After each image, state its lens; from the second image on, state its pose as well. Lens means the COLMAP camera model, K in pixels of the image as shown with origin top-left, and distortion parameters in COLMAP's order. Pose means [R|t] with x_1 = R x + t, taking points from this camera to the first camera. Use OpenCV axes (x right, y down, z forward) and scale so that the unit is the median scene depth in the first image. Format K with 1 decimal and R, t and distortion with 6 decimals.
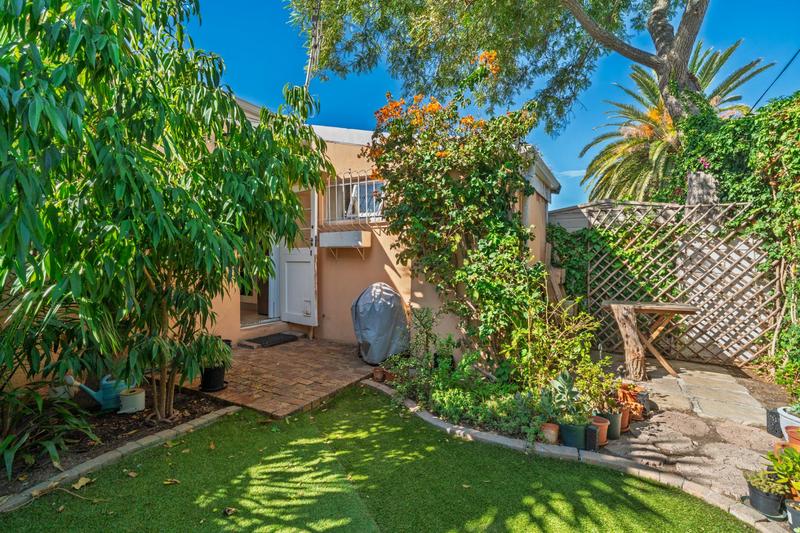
lens RADIAL K [[375.7, 0, 406.1], [0, 375.7, 265.3], [0, 0, 1]] dist [-0.013944, 0.008636]
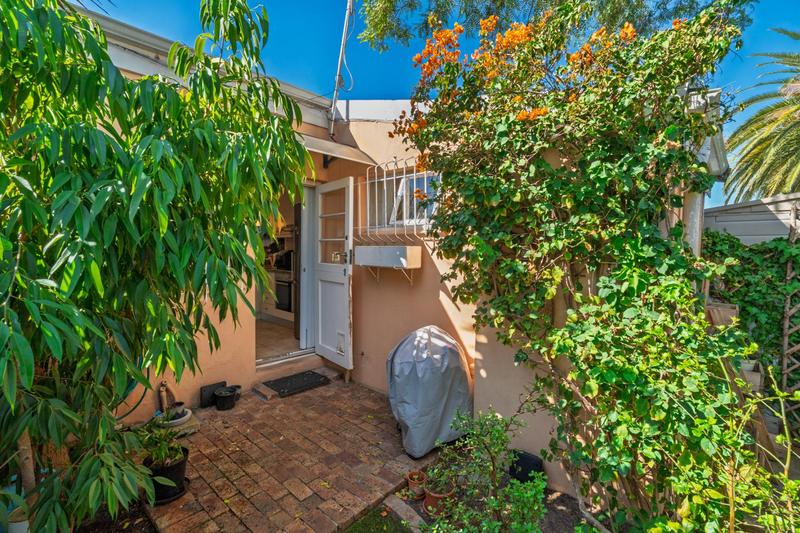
lens RADIAL K [[375.7, 0, 406.1], [0, 375.7, 265.3], [0, 0, 1]] dist [-0.013944, 0.008636]
pose [[0.975523, 0.016083, -0.219310, 0.037175], [-0.009782, 0.999508, 0.029786, -0.087842], [0.219681, -0.026912, 0.975200, 0.372216]]
